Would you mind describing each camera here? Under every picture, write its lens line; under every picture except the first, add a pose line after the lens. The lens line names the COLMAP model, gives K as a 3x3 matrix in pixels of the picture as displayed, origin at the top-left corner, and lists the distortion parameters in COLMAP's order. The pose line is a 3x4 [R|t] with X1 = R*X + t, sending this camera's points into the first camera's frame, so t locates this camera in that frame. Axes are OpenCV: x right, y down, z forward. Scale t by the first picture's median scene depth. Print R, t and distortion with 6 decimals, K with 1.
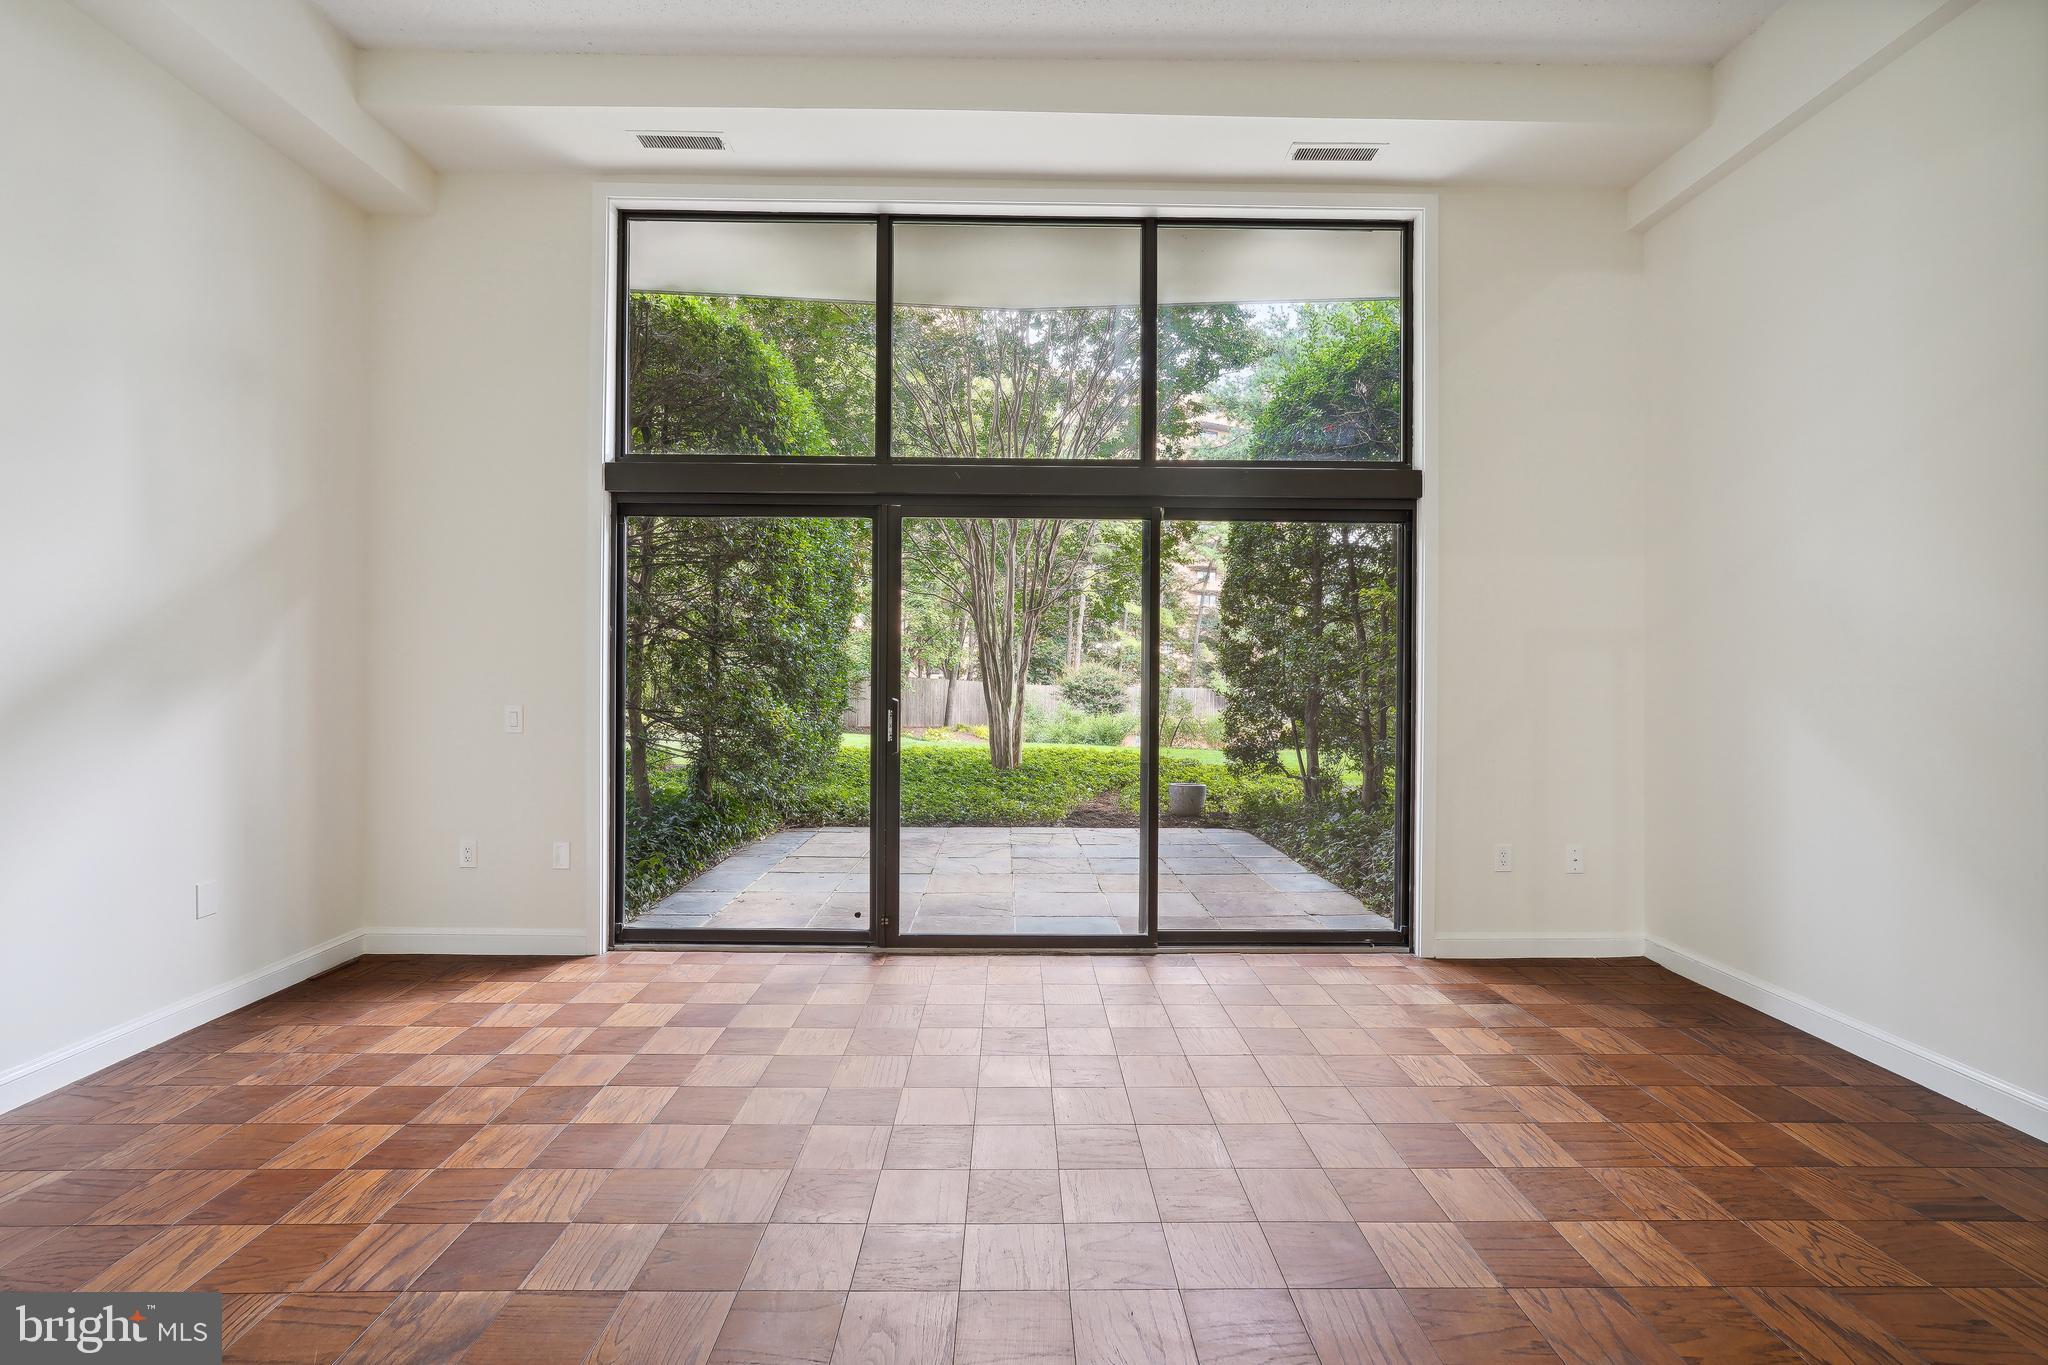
lens RADIAL K [[910.2, 0, 1025.0], [0, 910.2, 672.4], [0, 0, 1]] dist [-0.008470, 0.004379]
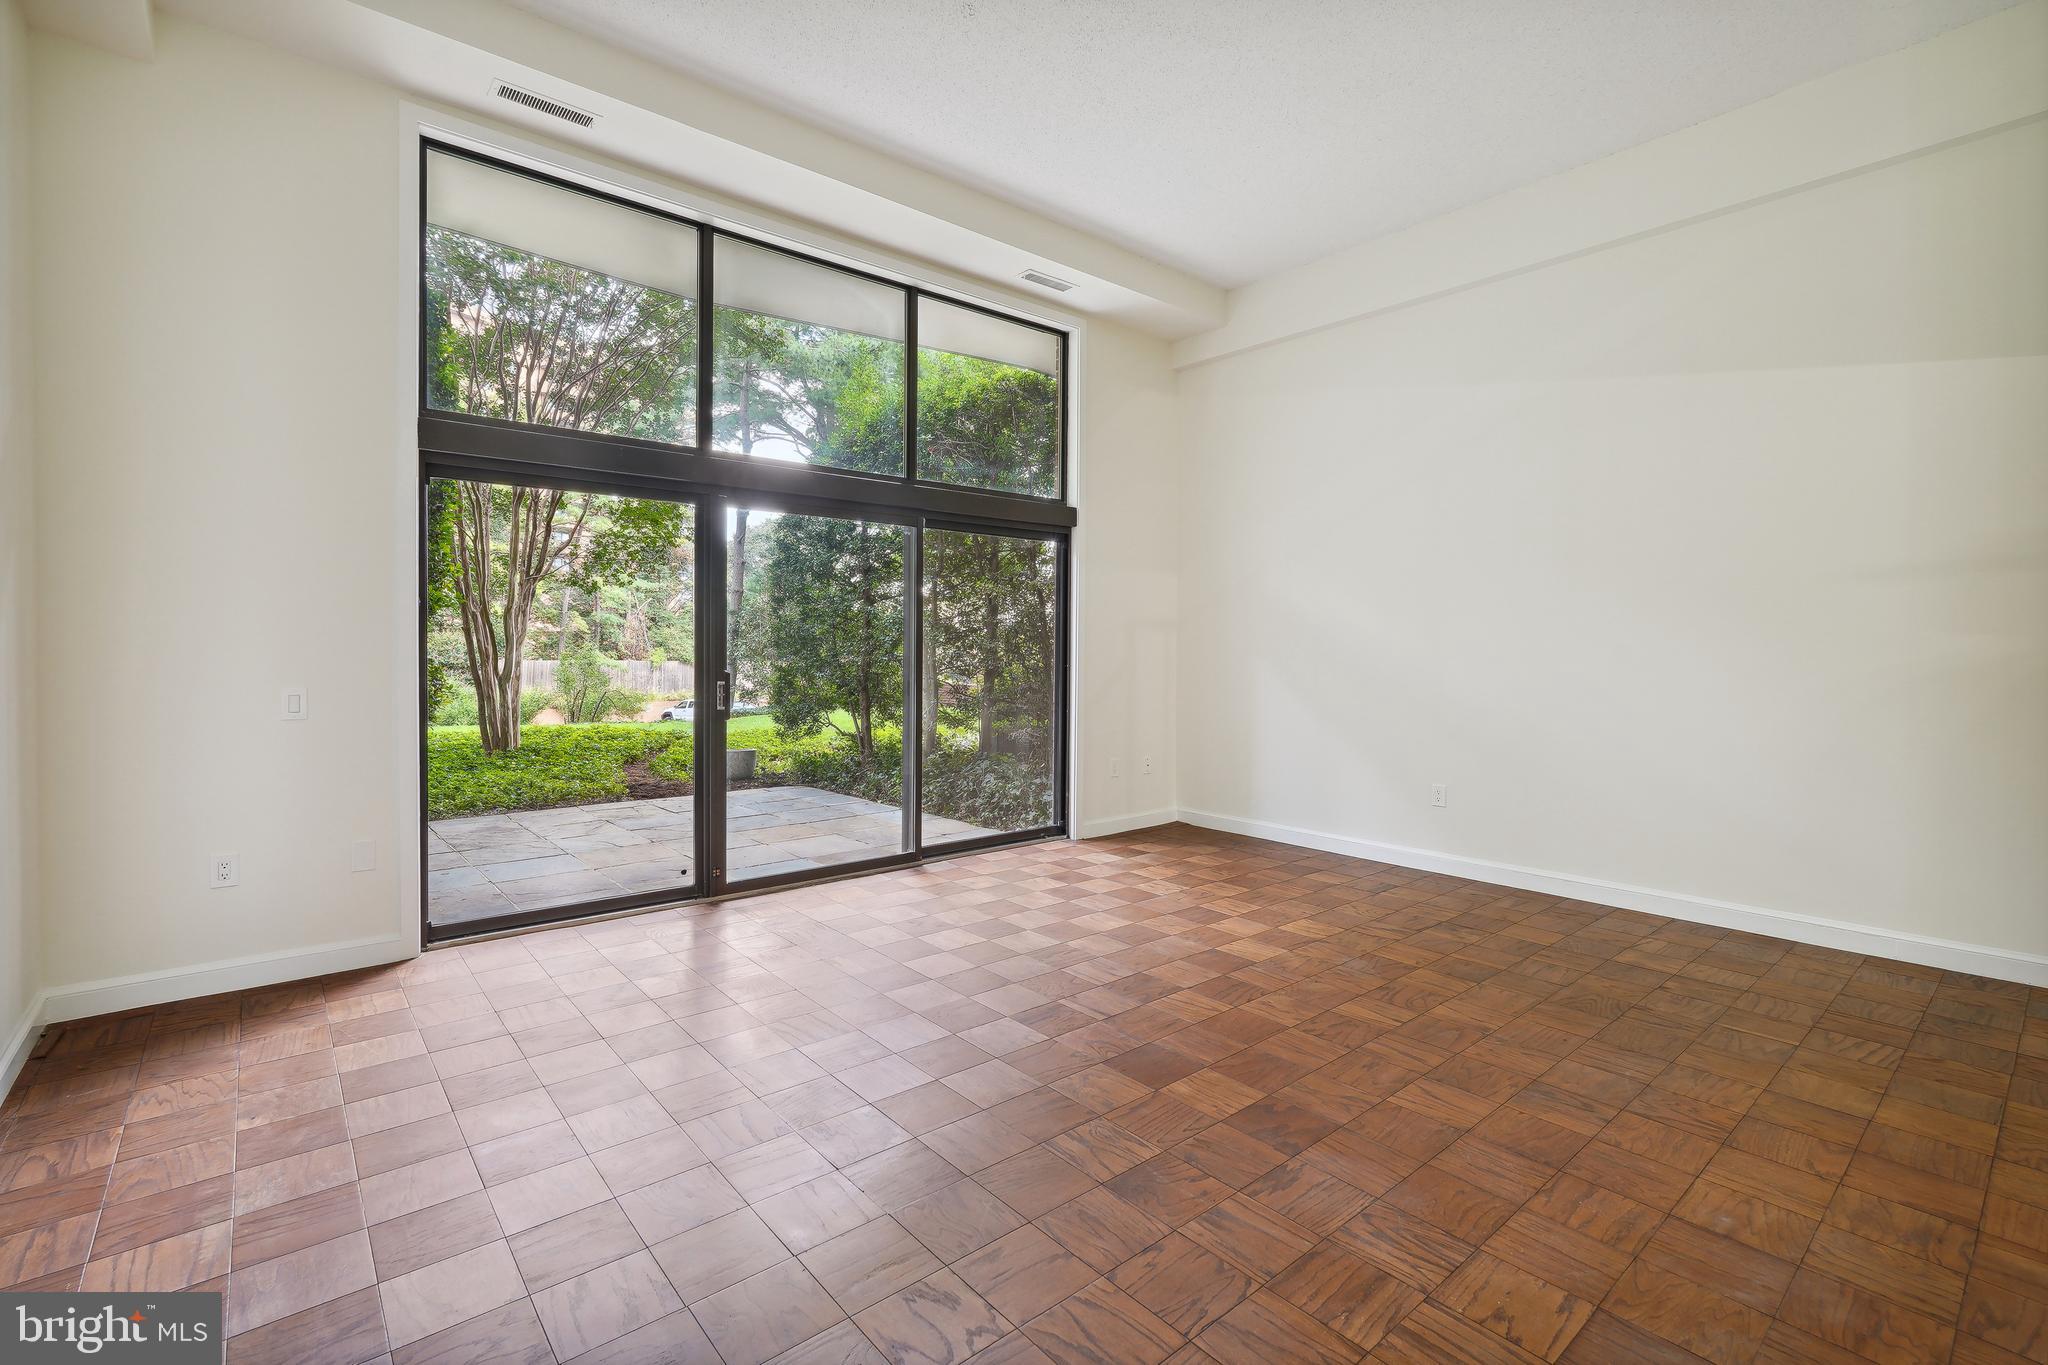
lens RADIAL K [[910.2, 0, 1027.6], [0, 910.2, 661.7], [0, 0, 1]] dist [-0.008470, 0.004379]
pose [[0.774107, -0.013211, 0.632917, -0.548894], [0.000759, 0.999801, 0.019941, -0.003909], [-0.633055, -0.014956, 0.773963, -0.087018]]
